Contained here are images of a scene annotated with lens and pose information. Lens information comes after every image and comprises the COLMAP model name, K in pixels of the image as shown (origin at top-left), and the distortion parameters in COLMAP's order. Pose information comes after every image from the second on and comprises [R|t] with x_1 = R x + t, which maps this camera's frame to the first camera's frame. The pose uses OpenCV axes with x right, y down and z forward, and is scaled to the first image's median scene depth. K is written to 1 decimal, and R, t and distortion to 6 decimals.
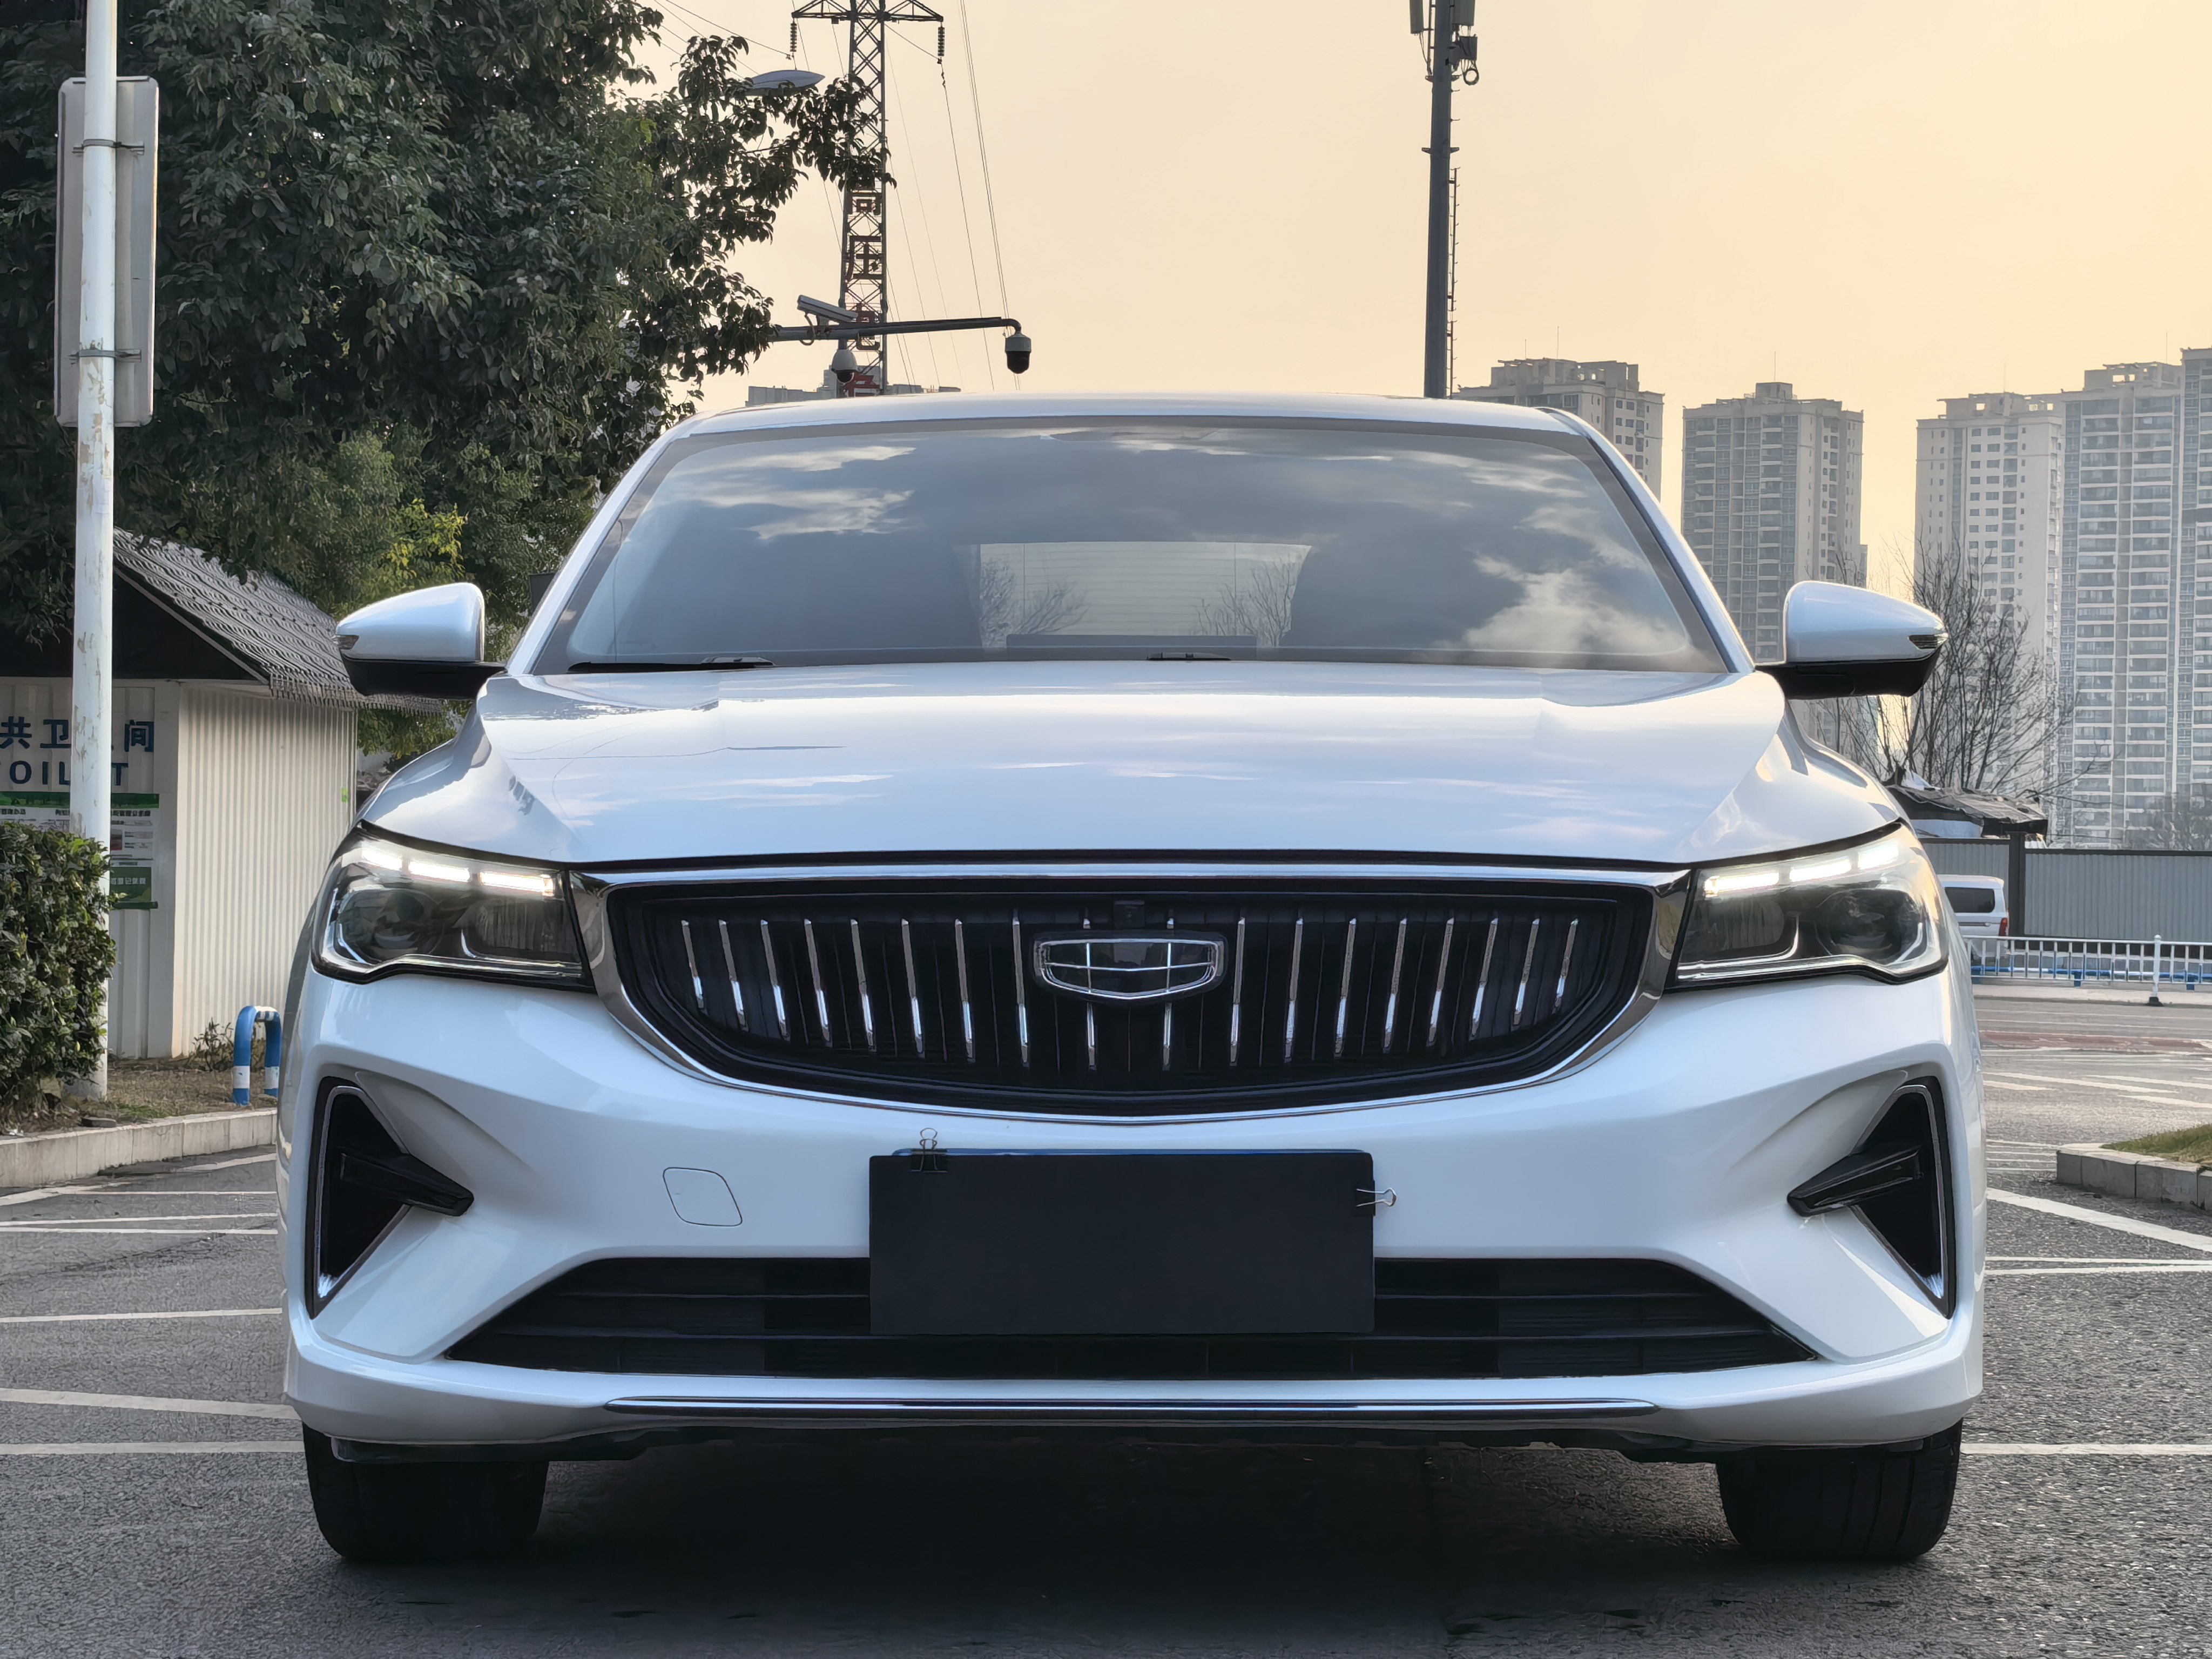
lens RADIAL K [[4802.1, 0, 1085.5], [0, 4802.1, 824.9], [0, 0, 1]] dist [0.255304, 0.000000]
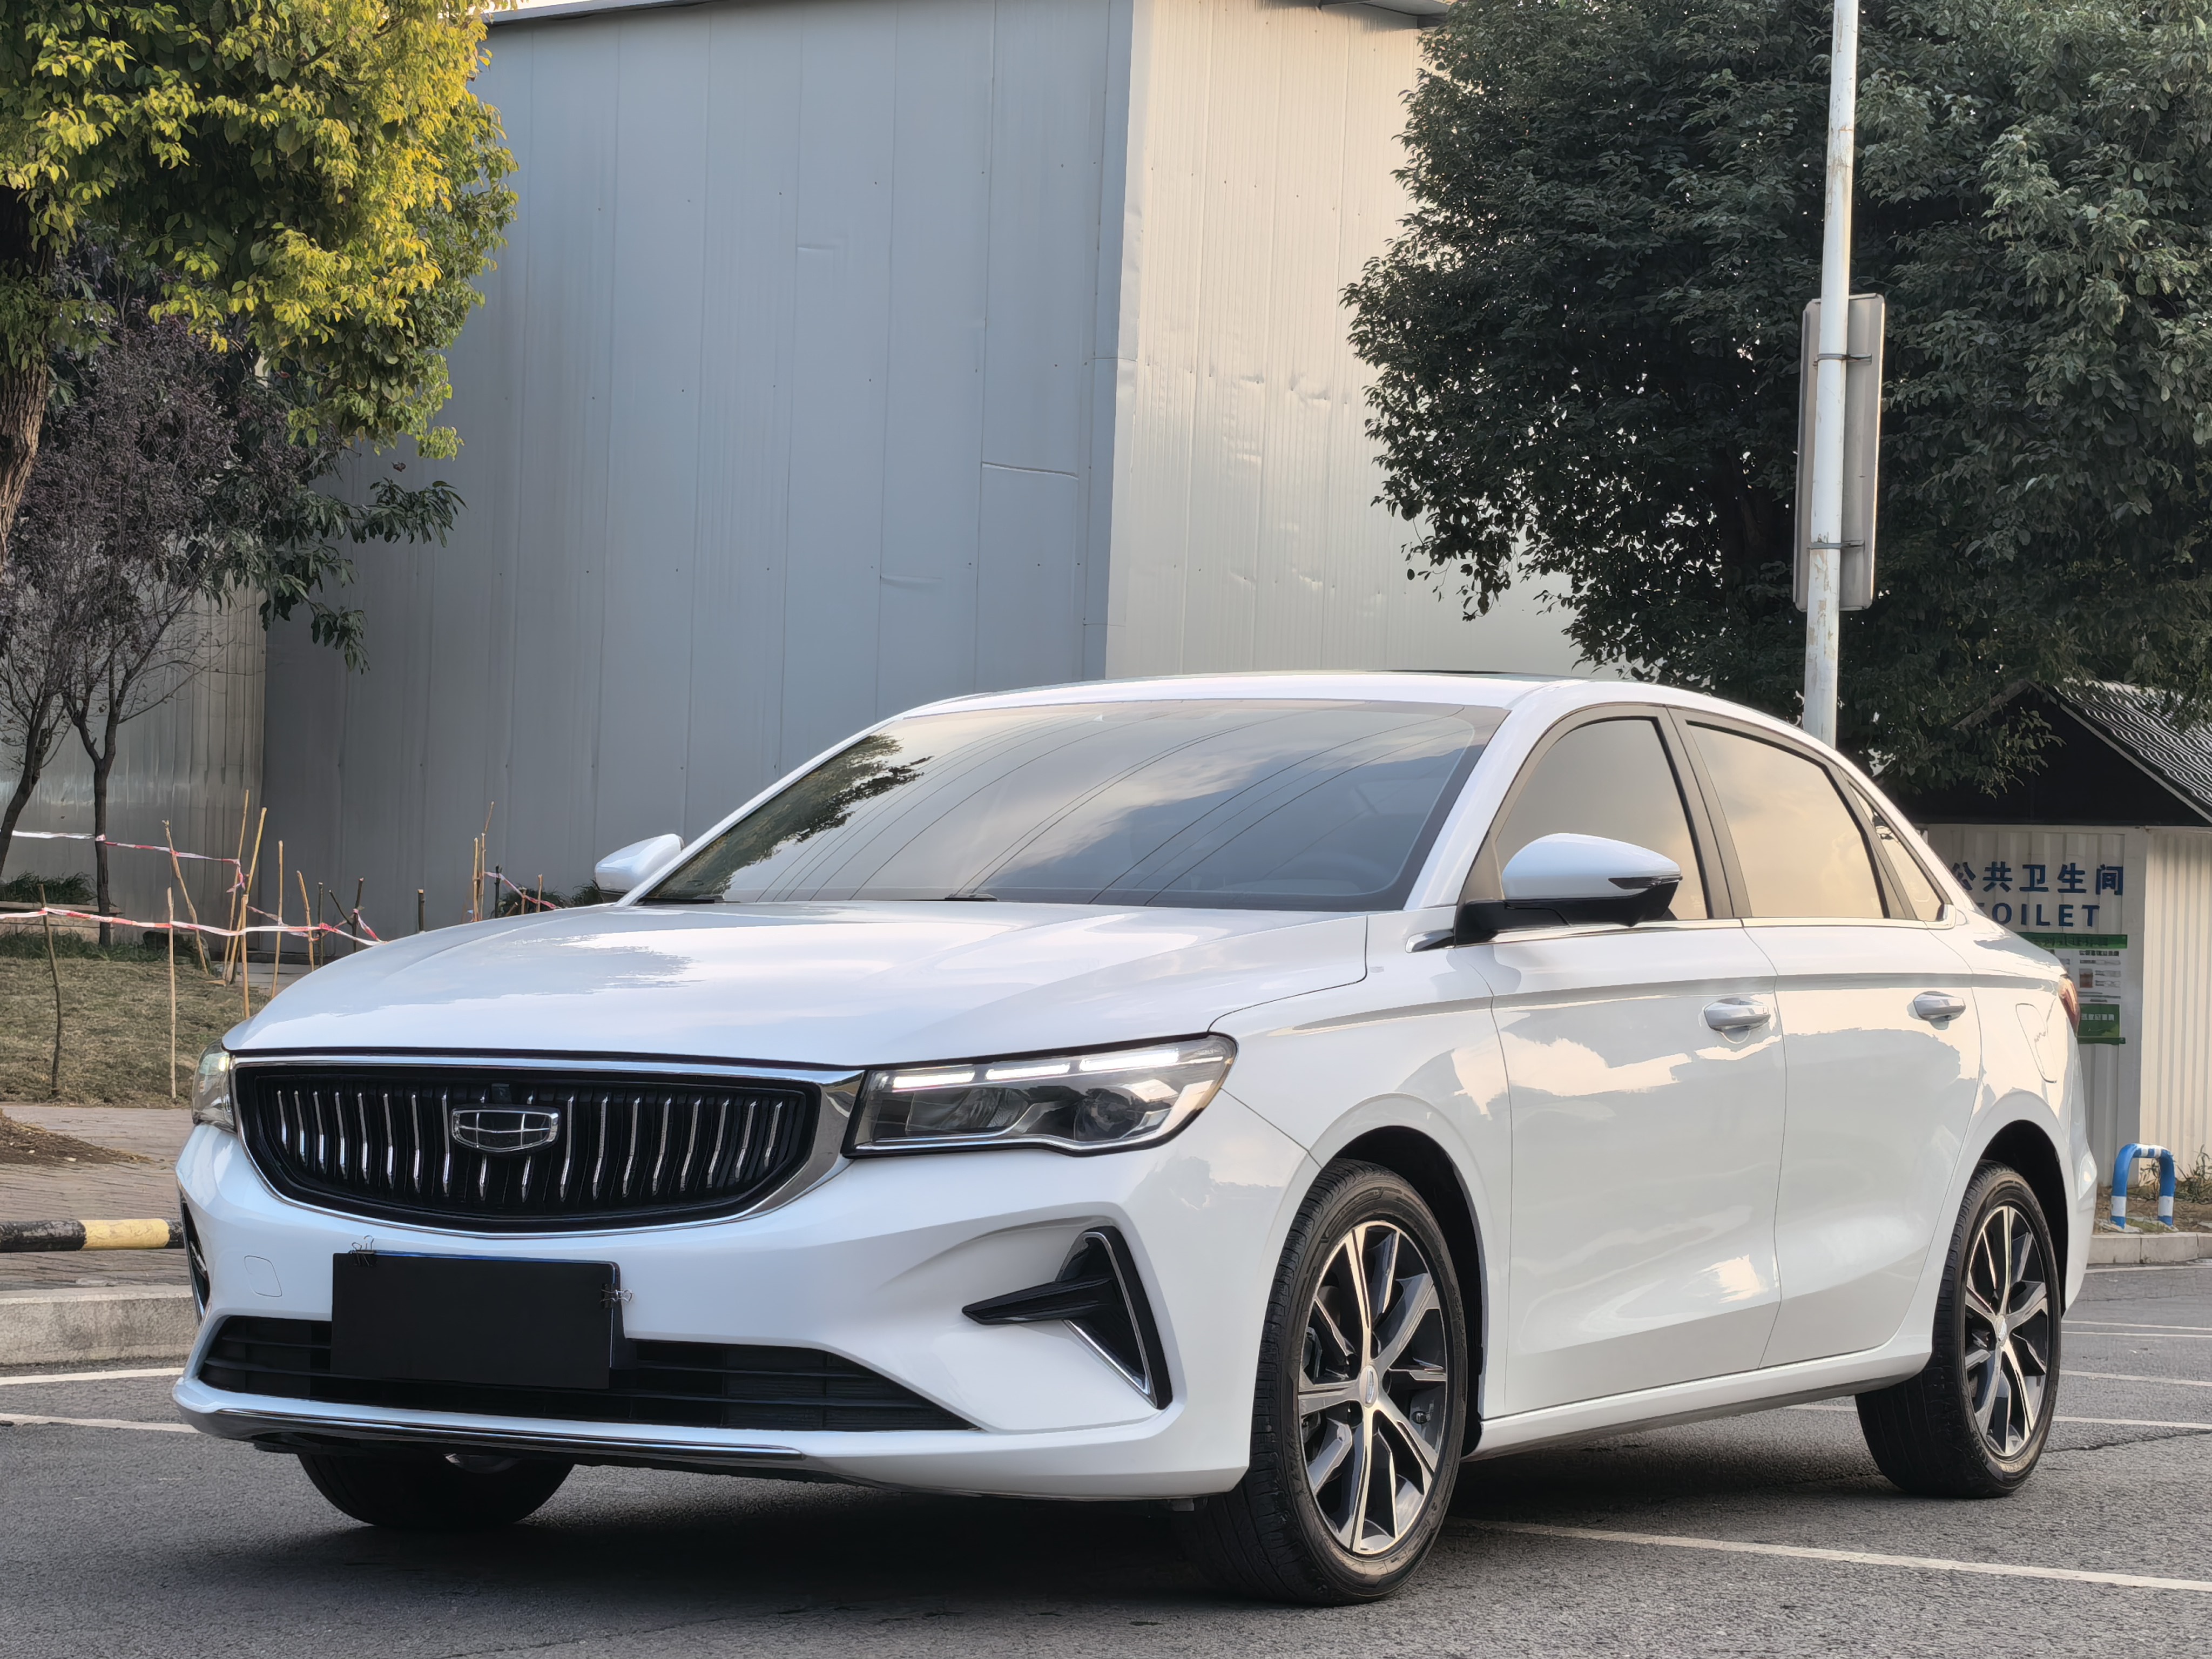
lens RADIAL K [[4802.1, 0, 1040.8], [0, 4802.1, 914.0], [0, 0, 1]] dist [0.255304, 0.000000]
pose [[0.857305, 0.004906, -0.514785, 0.877461], [-0.007848, 0.999963, -0.003539, -0.031010], [0.514749, 0.007074, 0.857312, -0.161712]]
